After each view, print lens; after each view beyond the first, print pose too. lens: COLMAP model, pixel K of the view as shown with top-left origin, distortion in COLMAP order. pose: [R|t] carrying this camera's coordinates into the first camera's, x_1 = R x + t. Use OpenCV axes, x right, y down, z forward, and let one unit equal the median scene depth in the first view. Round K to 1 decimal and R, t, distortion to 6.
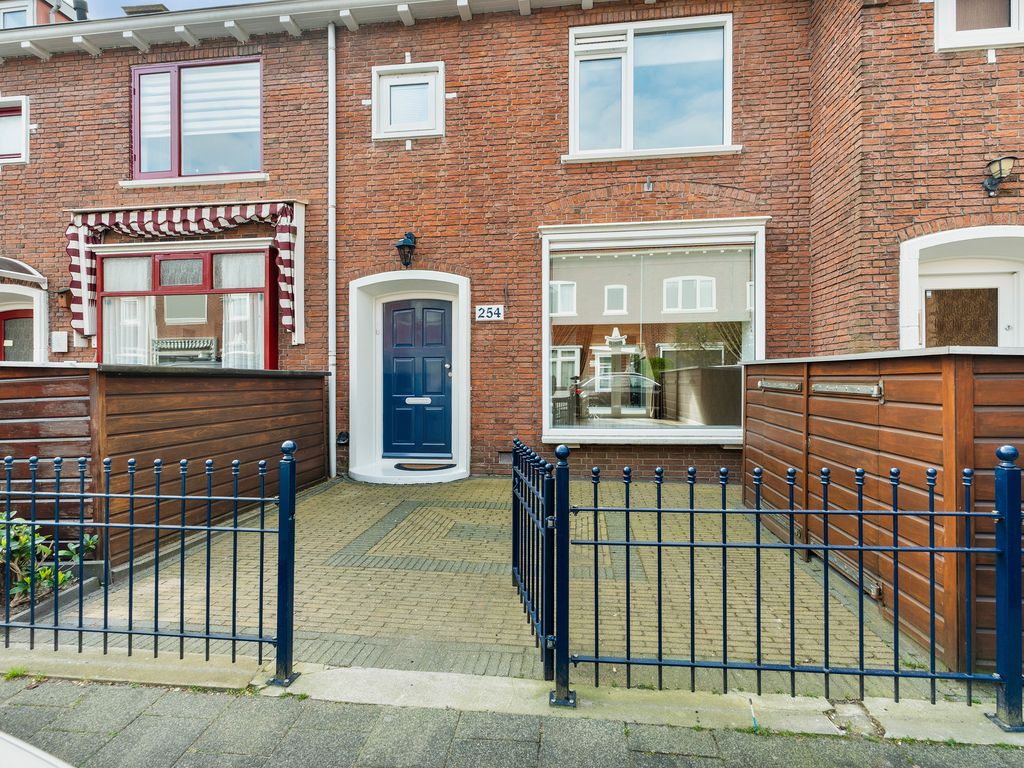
lens RADIAL K [[537.9, 0, 510.5], [0, 537.9, 377.7], [0, 0, 1]] dist [-0.003630, 0.003150]
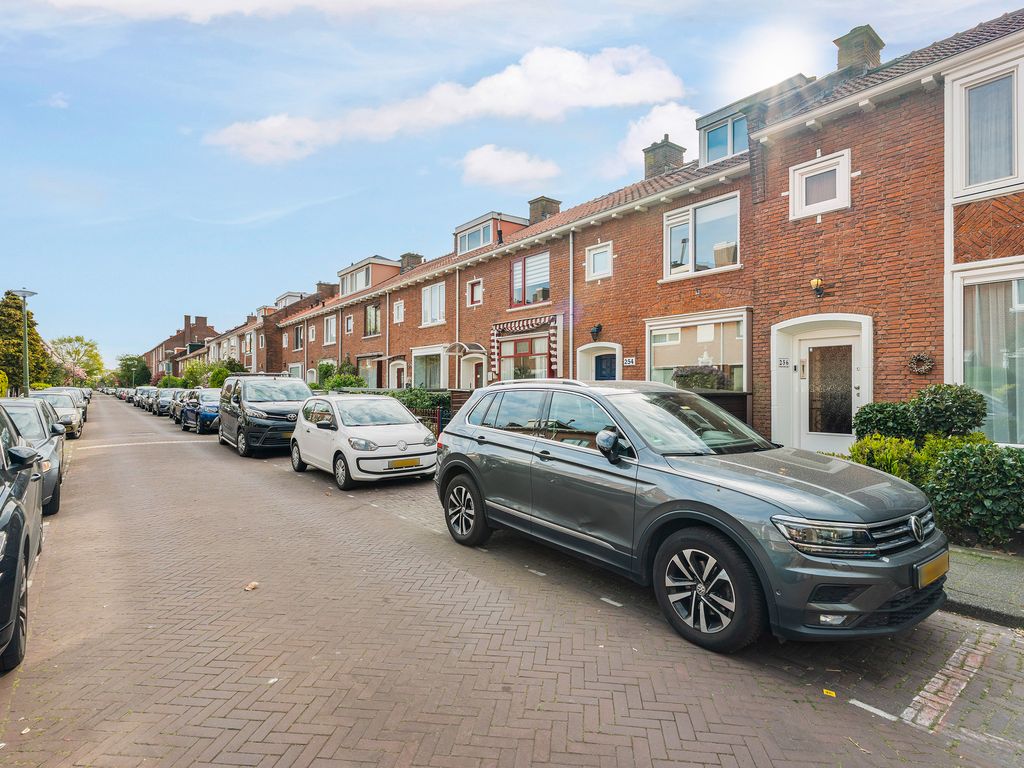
lens RADIAL K [[537.9, 0, 507.4], [0, 537.9, 375.2], [0, 0, 1]] dist [-0.003630, 0.003150]
pose [[0.701049, -0.011169, -0.713025, 1.079523], [0.000072, 0.999878, -0.015592, -0.037463], [0.713113, 0.010880, 0.700965, -0.743690]]
